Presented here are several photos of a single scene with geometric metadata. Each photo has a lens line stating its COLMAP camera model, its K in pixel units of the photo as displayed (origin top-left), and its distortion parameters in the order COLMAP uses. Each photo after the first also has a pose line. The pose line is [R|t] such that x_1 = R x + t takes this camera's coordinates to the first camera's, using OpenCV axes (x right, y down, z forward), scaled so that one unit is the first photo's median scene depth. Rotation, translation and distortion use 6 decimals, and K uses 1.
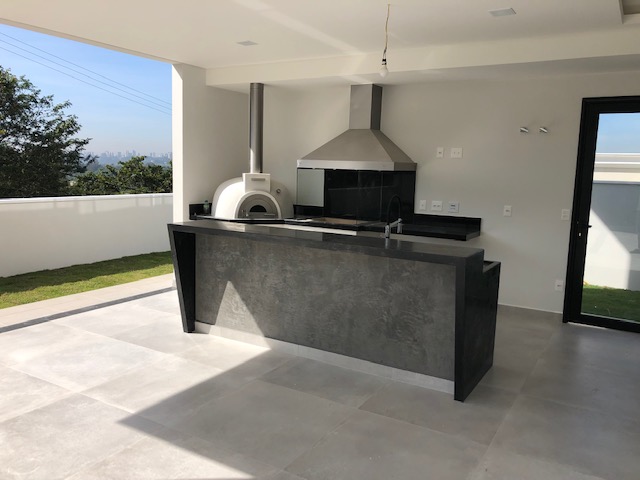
lens RADIAL K [[523.7, 0, 319.2], [0, 523.7, 236.0], [0, 0, 1]] dist [0.023150, -0.008995]
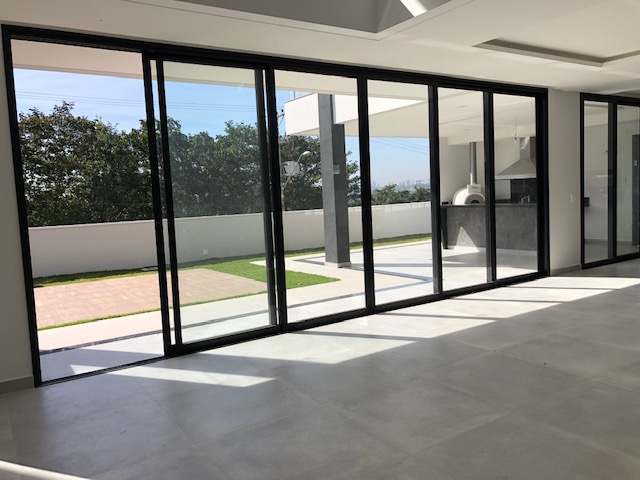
lens RADIAL K [[523.7, 0, 322.9], [0, 523.7, 236.3], [0, 0, 1]] dist [0.023150, -0.008995]
pose [[0.906248, -0.035643, -0.421241, 0.217481], [0.015955, 0.998613, -0.050172, 0.189580], [0.422445, 0.038748, 0.905560, -1.184312]]
